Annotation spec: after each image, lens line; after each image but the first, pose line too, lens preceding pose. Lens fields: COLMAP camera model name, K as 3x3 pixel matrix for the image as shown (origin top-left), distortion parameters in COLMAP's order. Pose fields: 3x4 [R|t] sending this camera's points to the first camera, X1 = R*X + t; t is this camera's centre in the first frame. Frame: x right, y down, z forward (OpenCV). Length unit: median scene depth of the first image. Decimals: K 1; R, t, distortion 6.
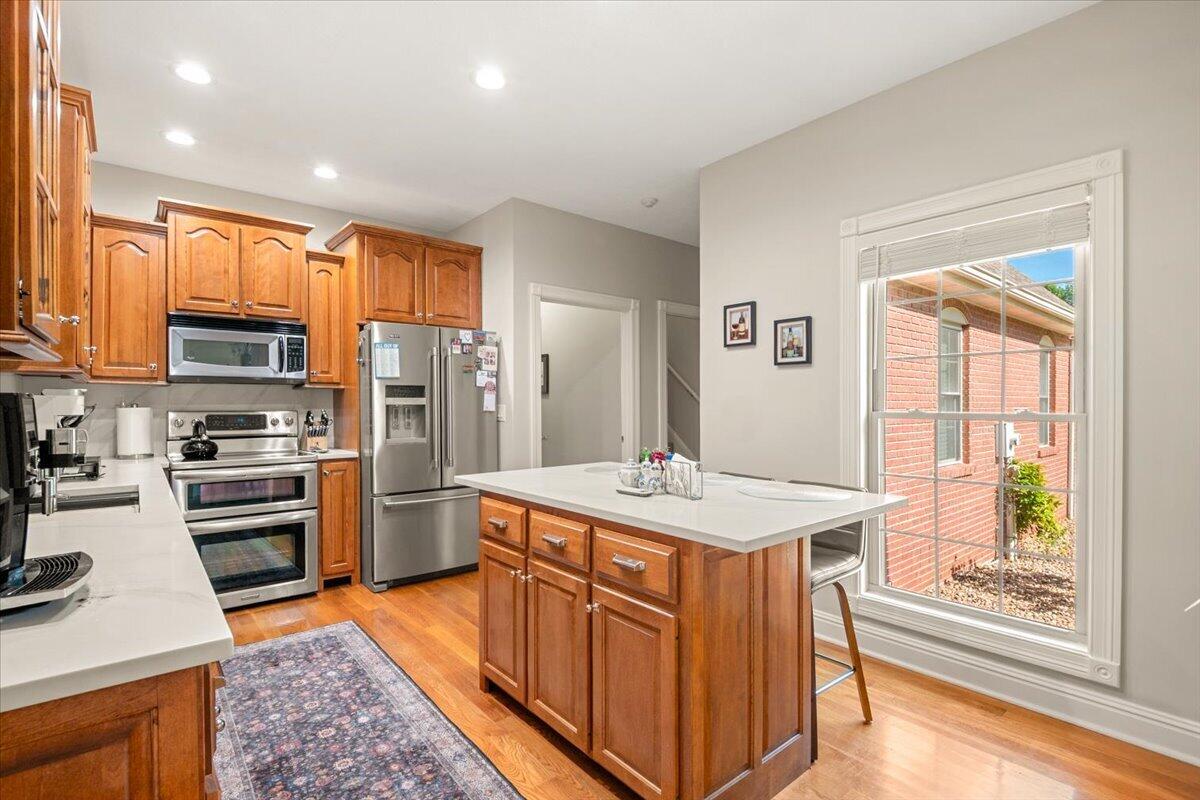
lens RADIAL K [[568.1, 0, 598.7], [0, 568.1, 410.9], [0, 0, 1]] dist [-0.034997, -0.000382]
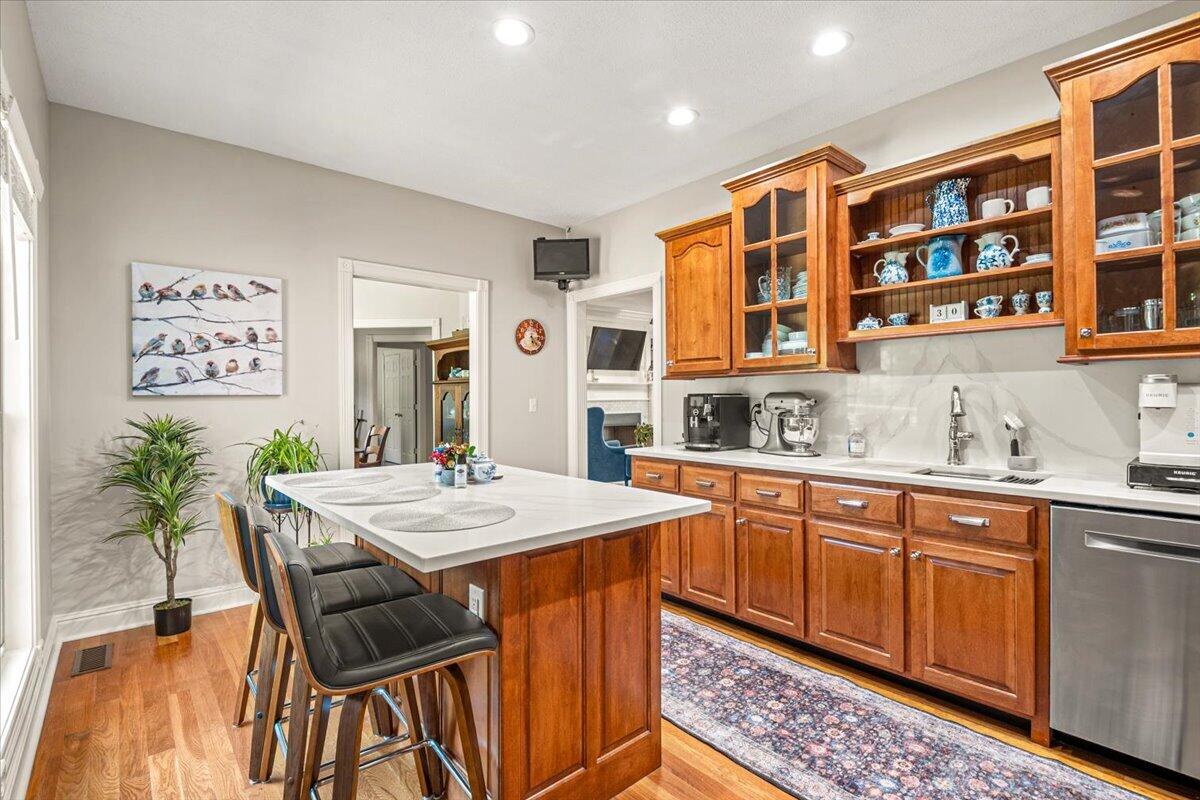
lens RADIAL K [[541.3, 0, 600.0], [0, 541.3, 400.0], [0, 0, 1]] dist [-0.018351, -0.000244]
pose [[-0.999720, 0.003343, -0.023415, -0.107696], [0.003092, 0.999937, 0.010746, -0.013652], [0.023450, 0.010670, -0.999668, 1.640648]]
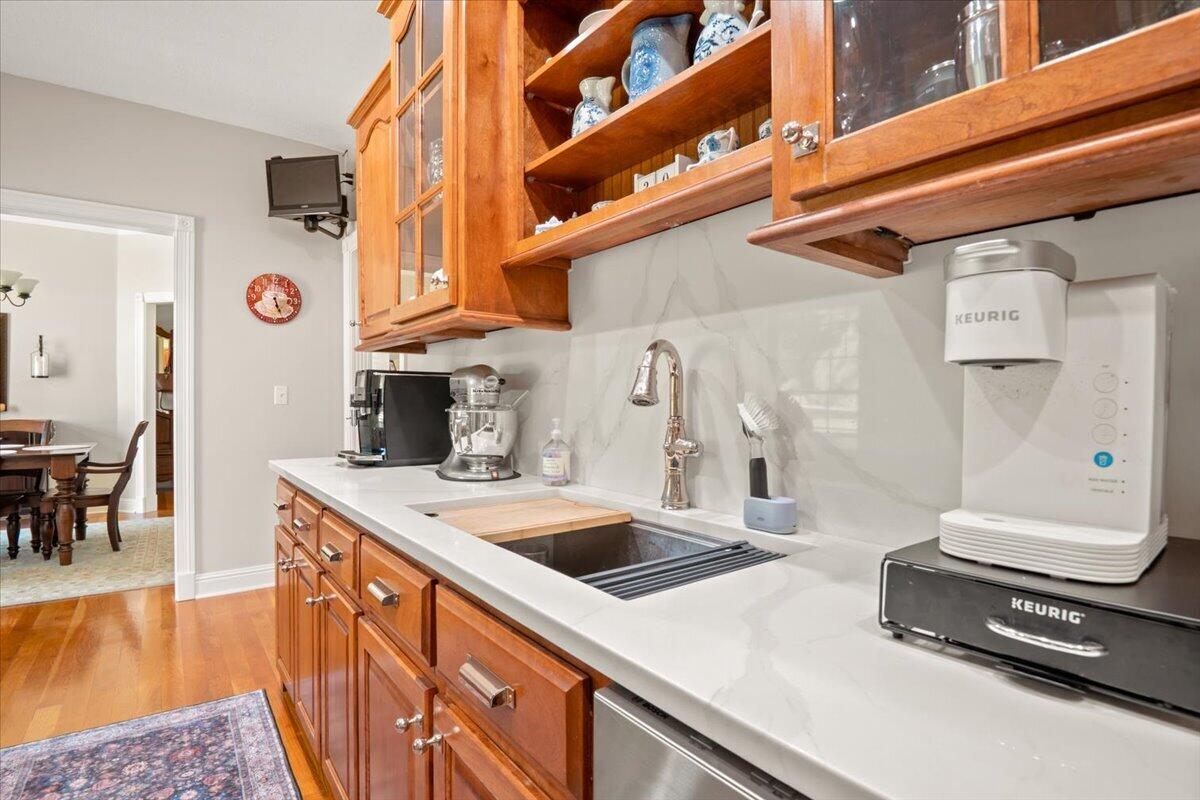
lens RADIAL K [[568.1, 0, 598.7], [0, 568.1, 410.9], [0, 0, 1]] dist [-0.034997, -0.000382]
pose [[-0.999630, -0.012945, 0.023915, -0.739816], [-0.012390, 0.999654, 0.023183, 0.022346], [-0.024207, 0.022878, -0.999445, 1.154342]]
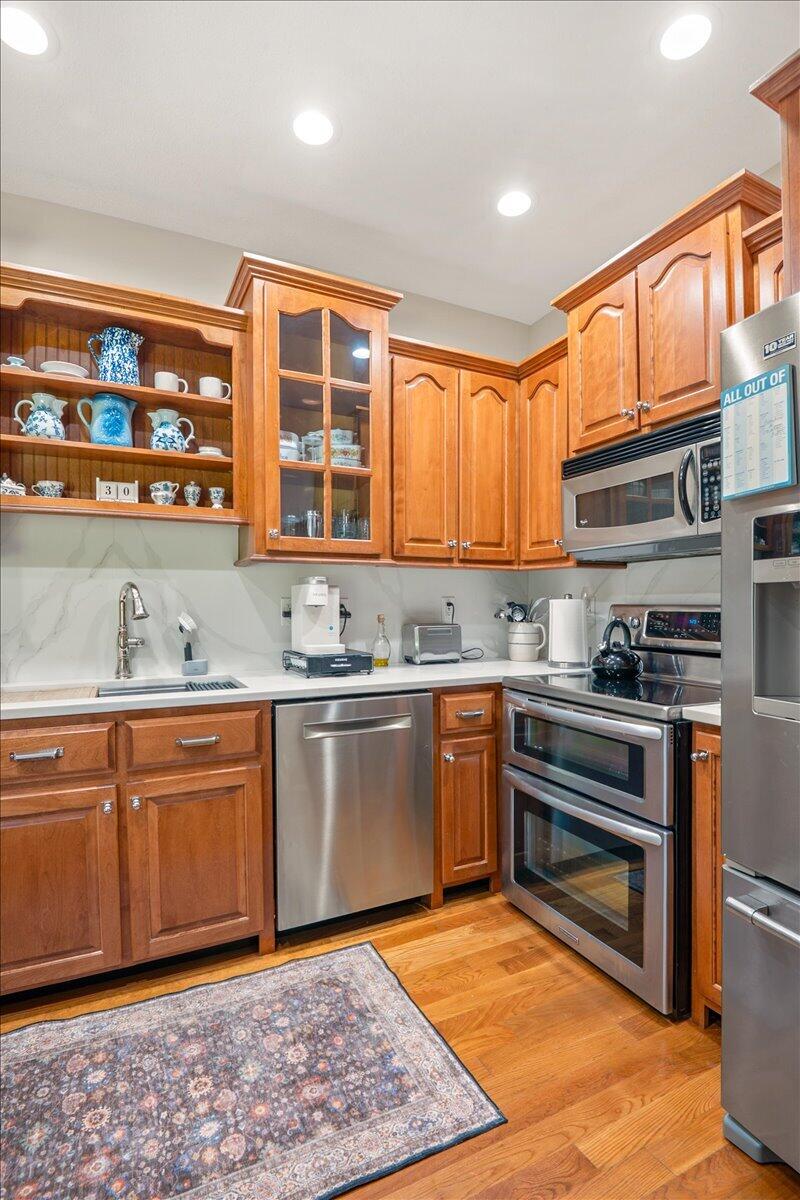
lens RADIAL K [[568.1, 0, 396.8], [0, 568.1, 616.0], [0, 0, 1]] dist [-0.034997, -0.000382]
pose [[-0.238971, 0.018131, -0.970857, -0.053681], [-0.007526, 0.999761, 0.020524, 0.003478], [0.970997, 0.012212, -0.238778, 1.267086]]
